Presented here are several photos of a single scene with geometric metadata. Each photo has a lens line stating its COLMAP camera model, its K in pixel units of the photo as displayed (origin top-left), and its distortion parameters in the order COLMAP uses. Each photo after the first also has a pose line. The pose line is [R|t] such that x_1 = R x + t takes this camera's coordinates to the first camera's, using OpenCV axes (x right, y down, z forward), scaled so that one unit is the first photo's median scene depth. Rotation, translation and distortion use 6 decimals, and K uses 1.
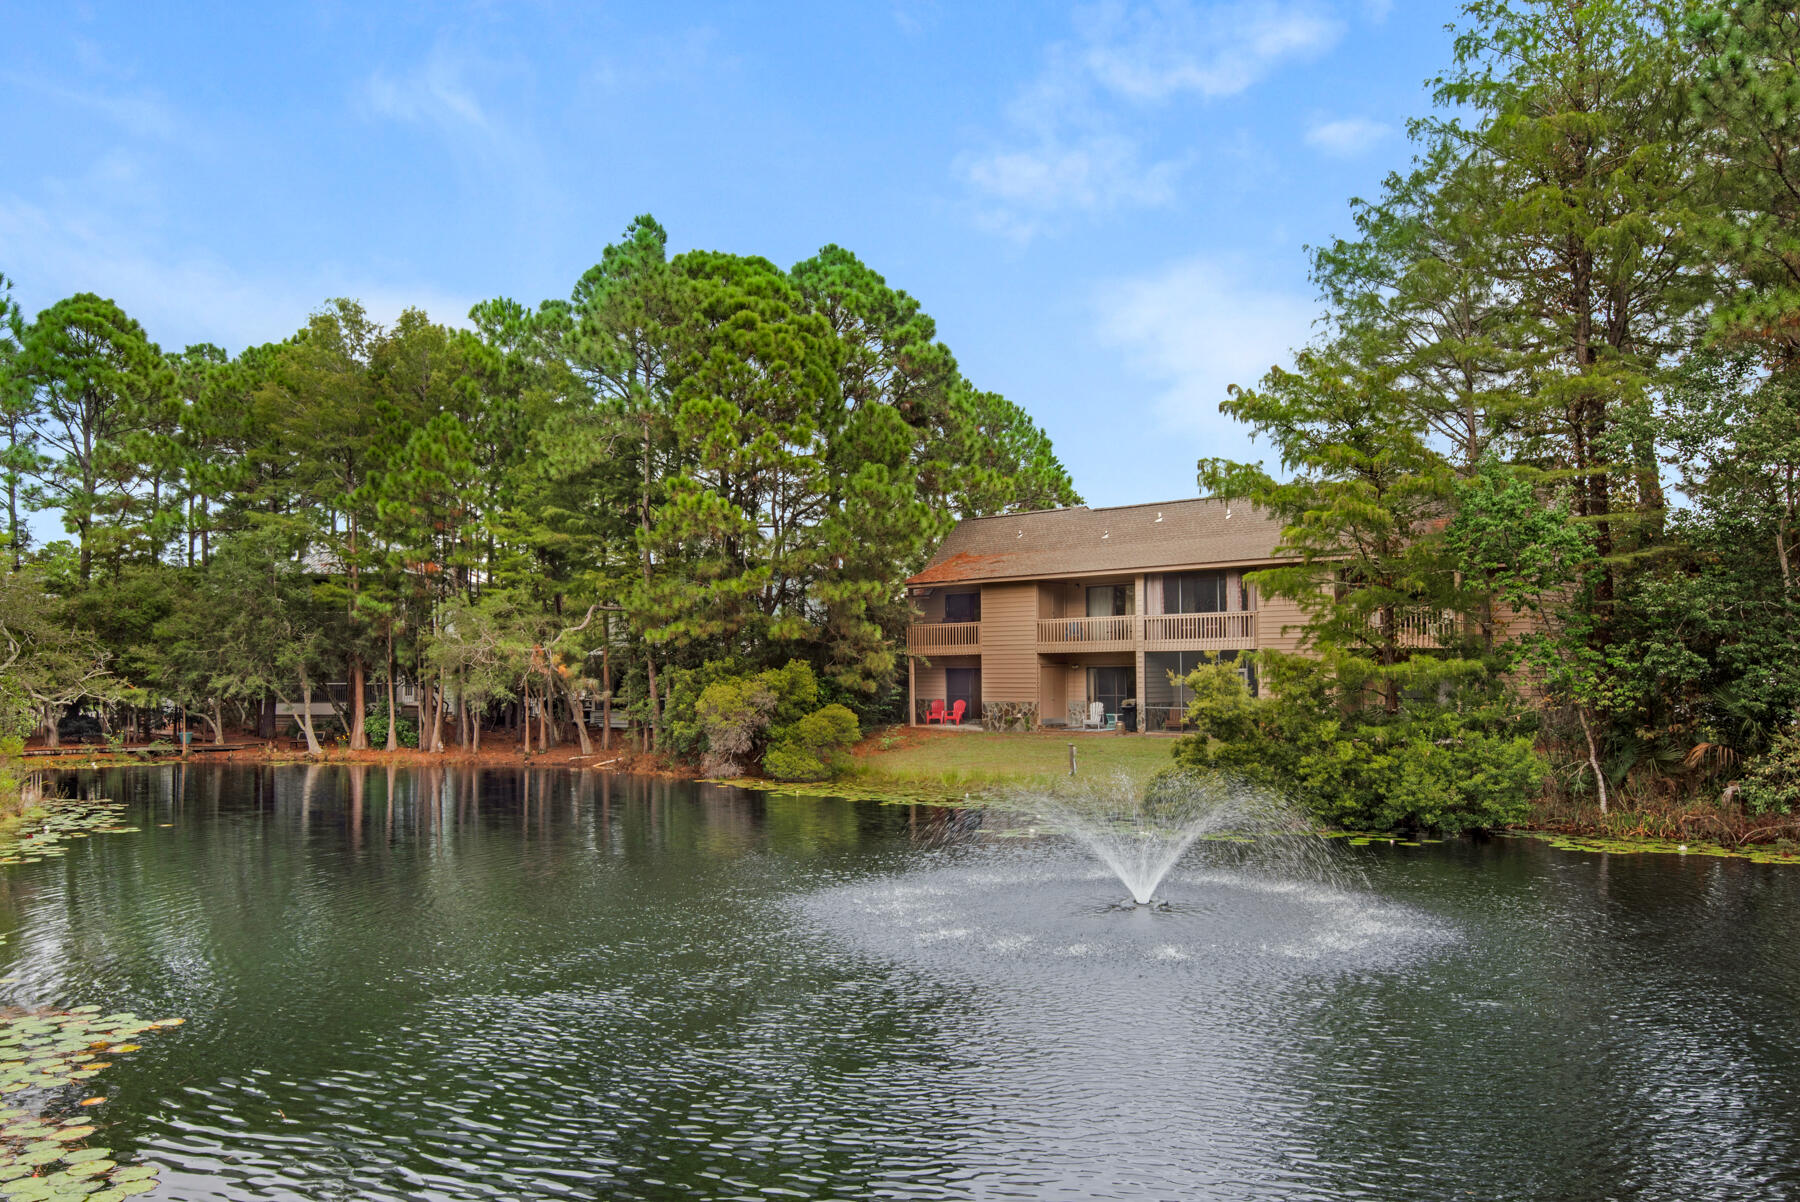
lens RADIAL K [[1319.4, 0, 896.9], [0, 1319.4, 602.0], [0, 0, 1]] dist [-0.002298, 0.022239]
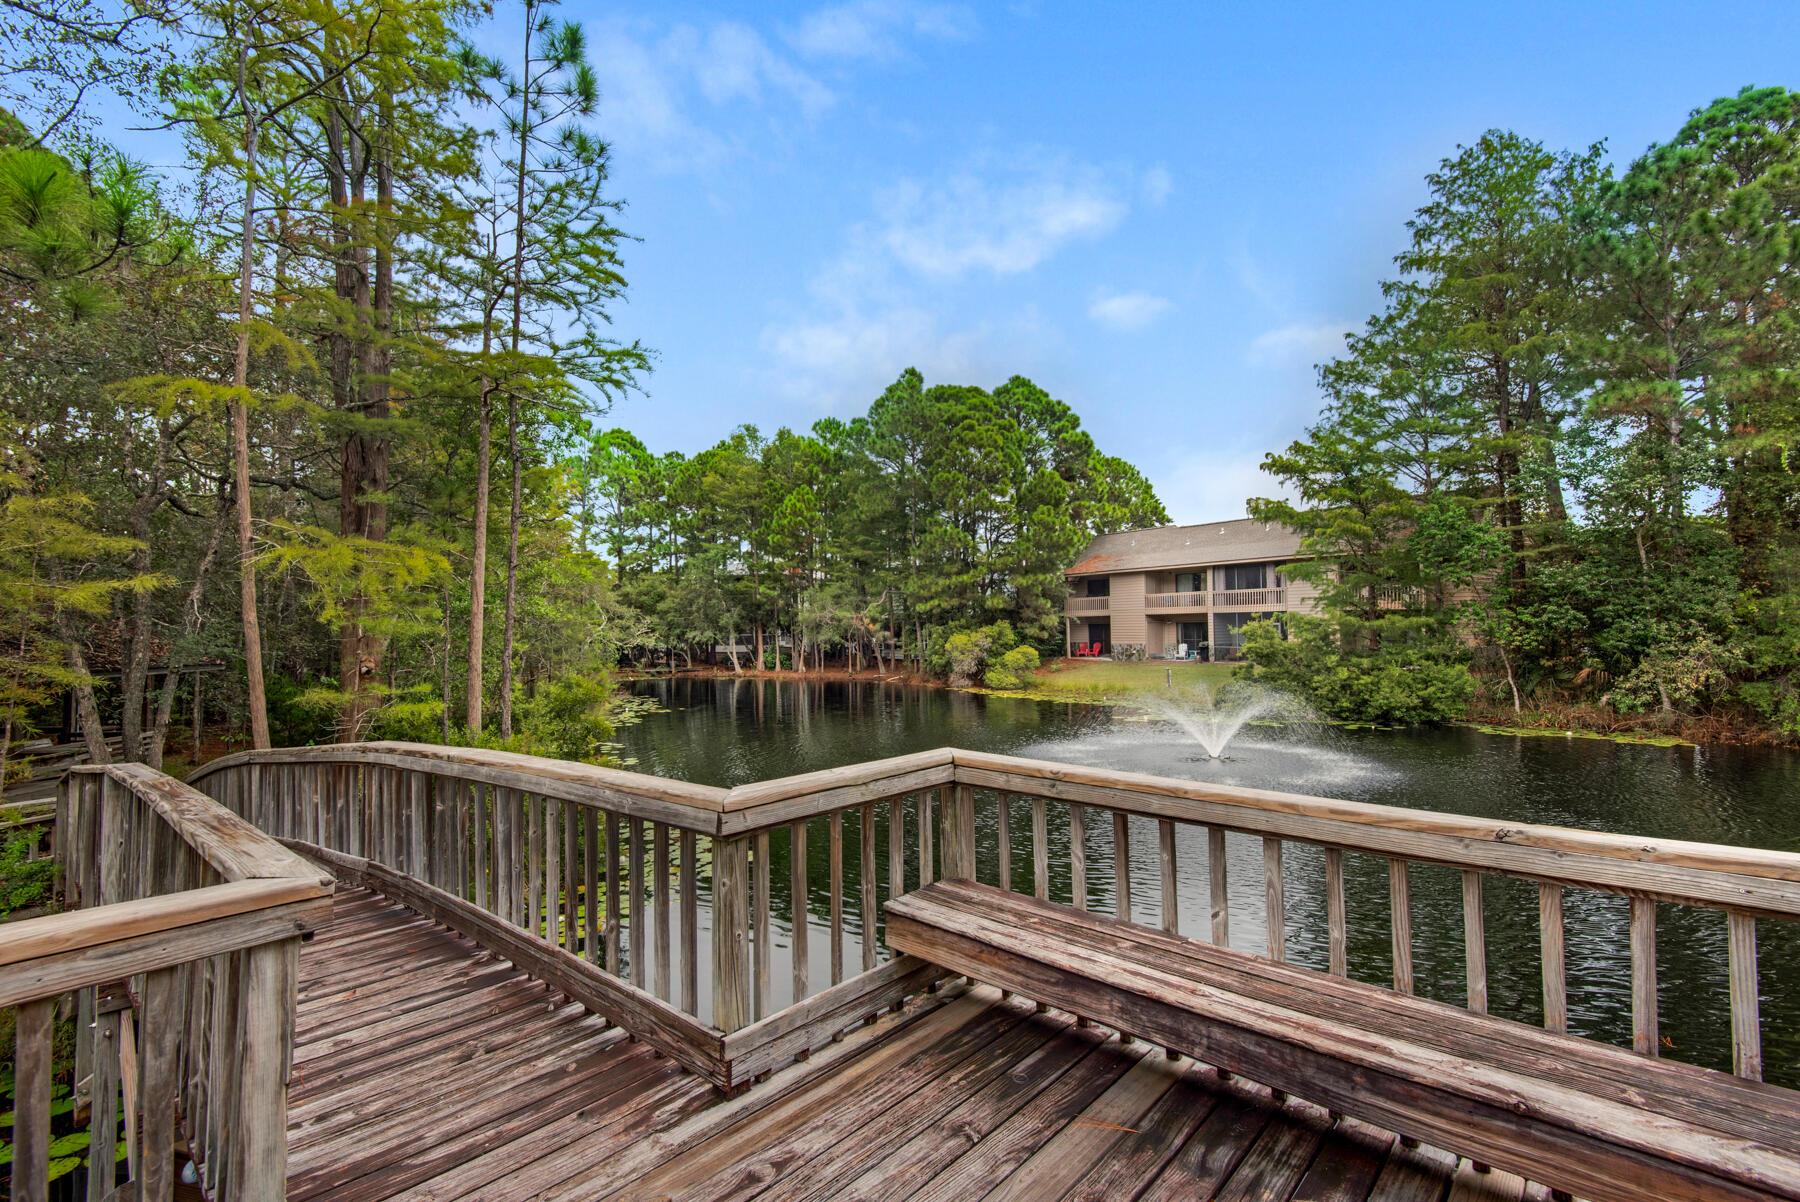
lens RADIAL K [[828.5, 0, 883.4], [0, 828.5, 602.6], [0, 0, 1]] dist [0.003093, -0.004480]
pose [[0.981771, -0.012746, -0.189639, -0.022522], [0.017731, 0.999540, 0.024612, -0.009087], [0.189238, -0.027526, 0.981545, -0.105158]]
